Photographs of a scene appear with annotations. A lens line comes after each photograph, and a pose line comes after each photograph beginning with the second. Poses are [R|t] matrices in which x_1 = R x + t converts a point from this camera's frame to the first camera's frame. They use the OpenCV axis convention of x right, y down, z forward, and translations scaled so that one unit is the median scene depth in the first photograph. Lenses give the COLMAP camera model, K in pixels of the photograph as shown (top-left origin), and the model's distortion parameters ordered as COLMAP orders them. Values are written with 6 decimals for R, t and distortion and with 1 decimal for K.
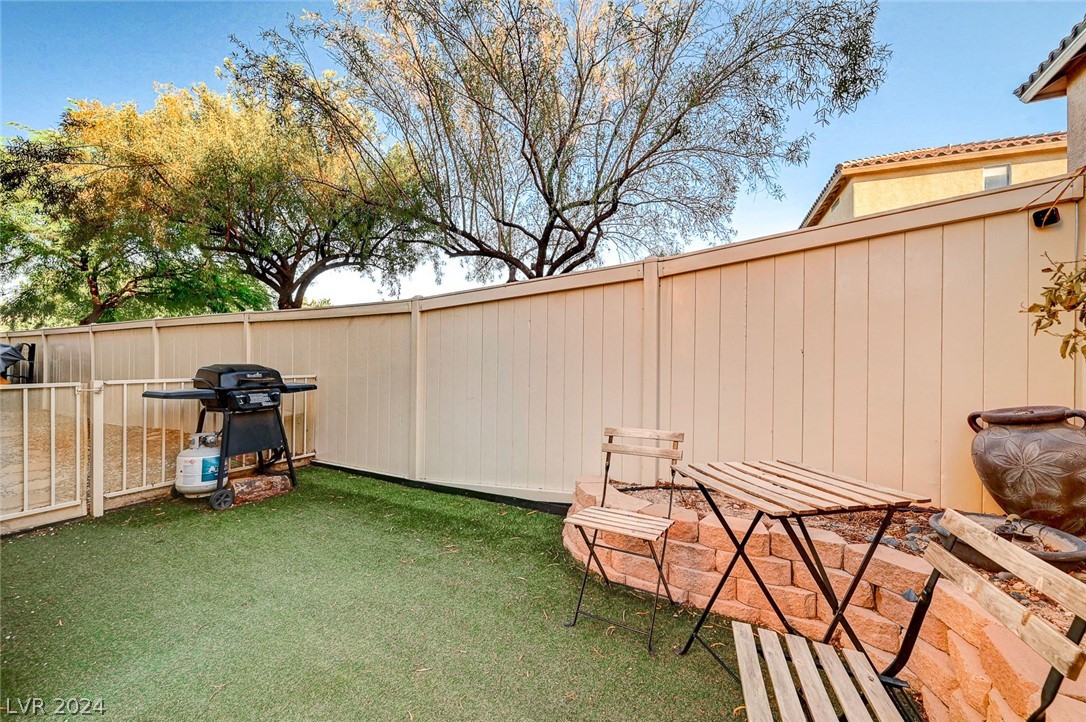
lens RADIAL K [[431.9, 0, 536.5], [0, 431.9, 358.5], [0, 0, 1]] dist [-0.001555, 0.000685]
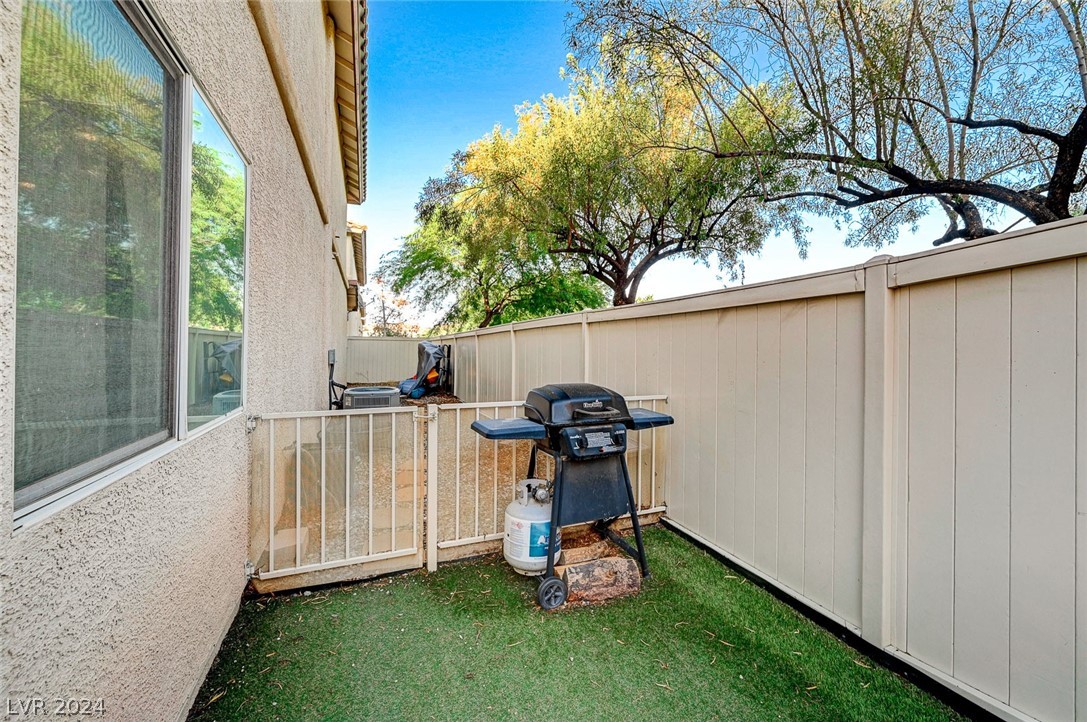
lens RADIAL K [[432.3, 0, 542.5], [0, 432.3, 351.7], [0, 0, 1]] dist [-0.001555, 0.000685]
pose [[0.768850, 0.001507, -0.639427, -0.114302], [0.000988, 0.999993, 0.003545, -0.018508], [0.639428, -0.003358, 0.768844, 0.174541]]
